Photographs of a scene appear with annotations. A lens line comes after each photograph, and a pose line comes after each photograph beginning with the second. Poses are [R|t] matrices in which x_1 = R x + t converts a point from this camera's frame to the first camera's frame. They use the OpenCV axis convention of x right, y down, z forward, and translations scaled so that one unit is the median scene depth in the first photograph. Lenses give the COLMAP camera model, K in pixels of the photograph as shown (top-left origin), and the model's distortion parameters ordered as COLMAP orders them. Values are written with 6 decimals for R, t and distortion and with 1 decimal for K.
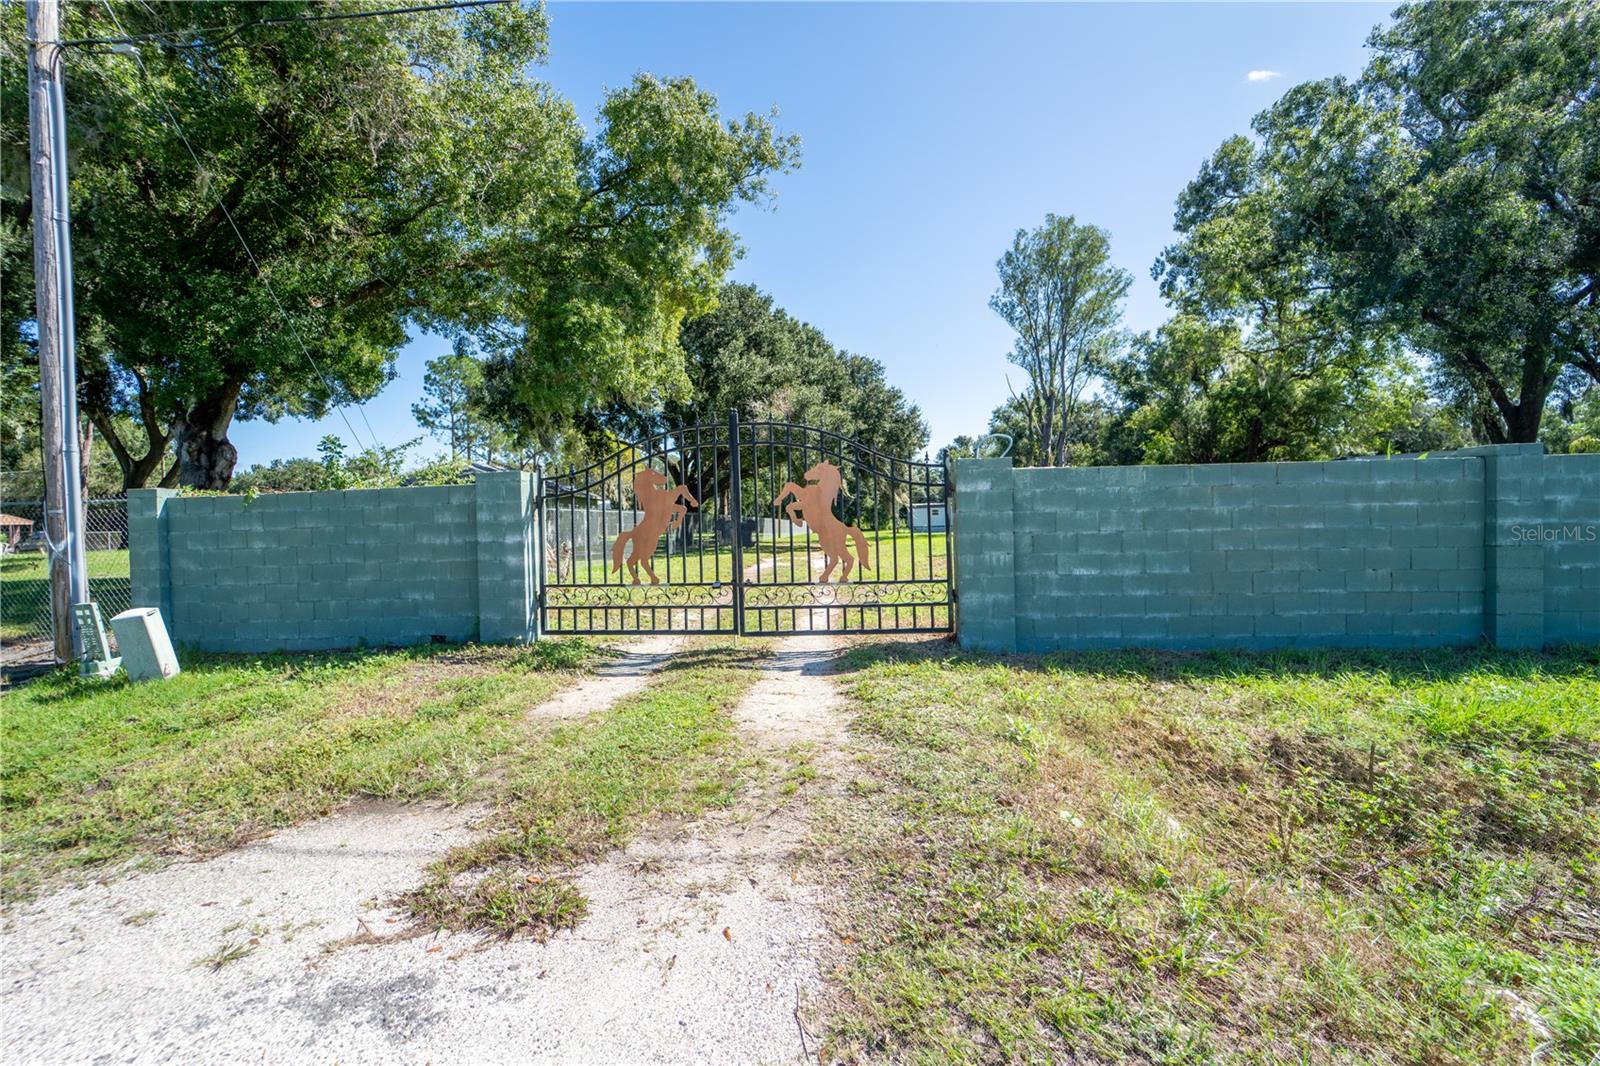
lens RADIAL K [[650.0, 0, 800.0], [0, 650.0, 533.0], [0, 0, 1]] dist [-0.023681, -0.000186]
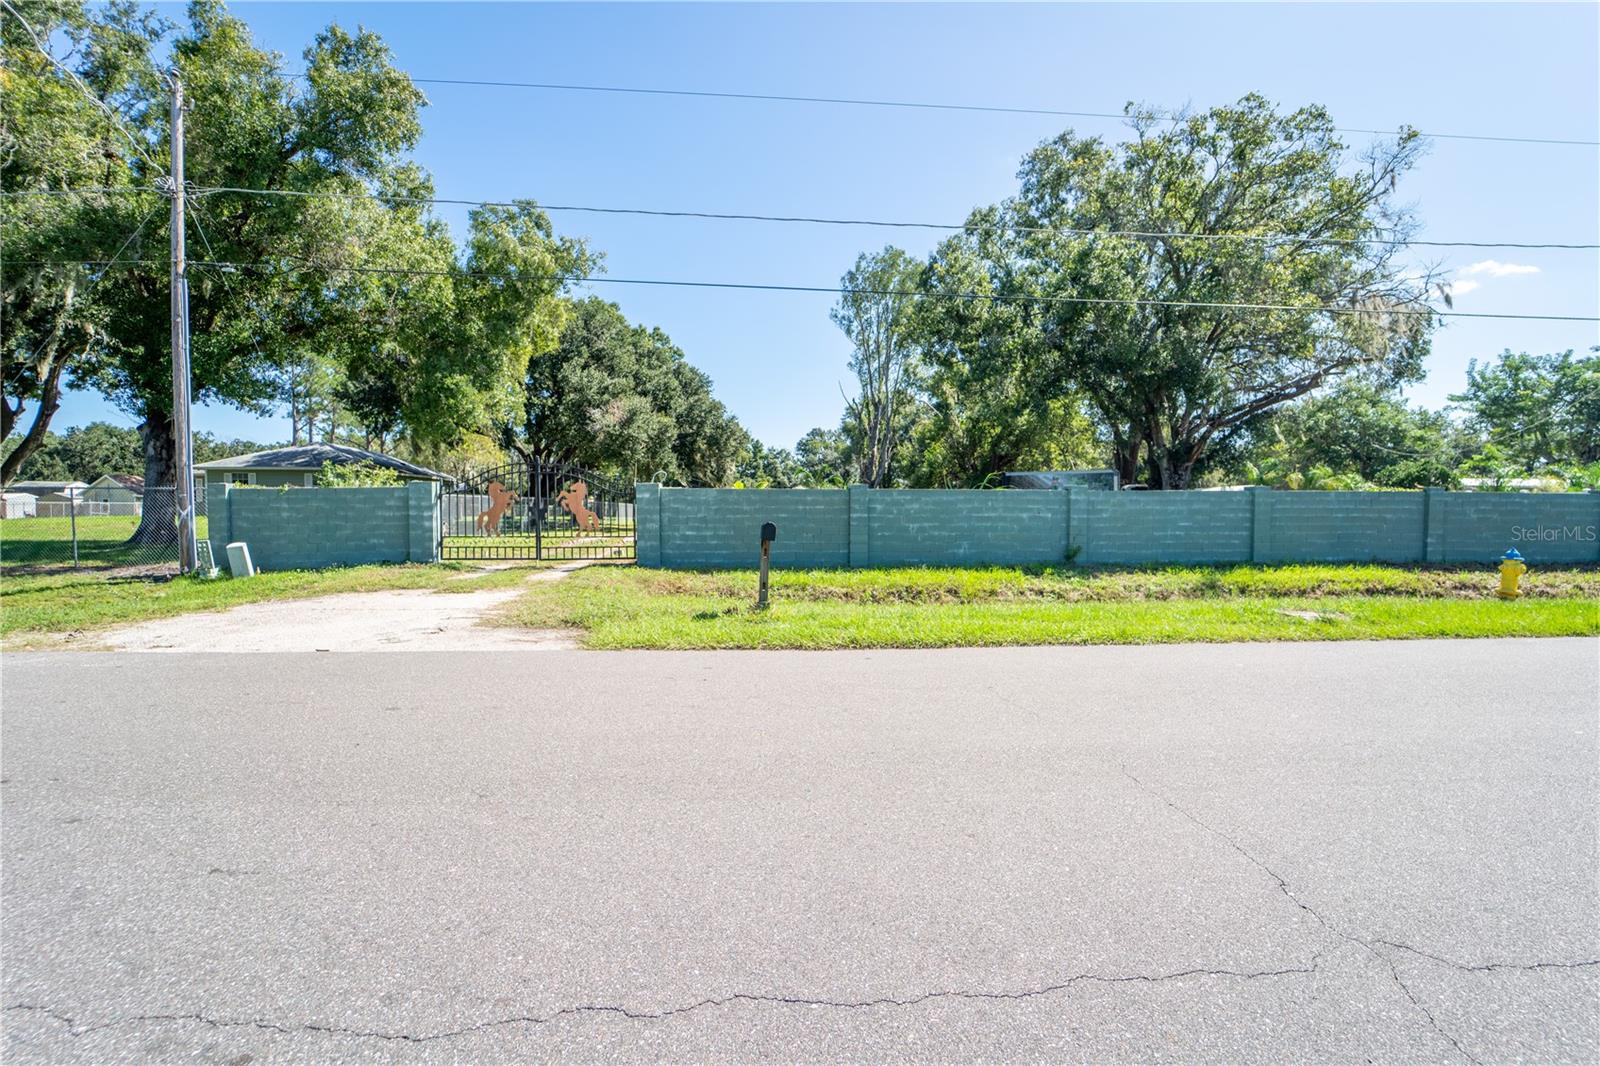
lens RADIAL K [[676.3, 0, 795.6], [0, 676.3, 533.8], [0, 0, 1]] dist [-0.026326, 0.000012]
pose [[0.984438, 0.017794, 0.174831, 0.128678], [-0.021369, 0.999599, 0.018588, 0.002993], [-0.174430, -0.022034, 0.984423, -0.493271]]
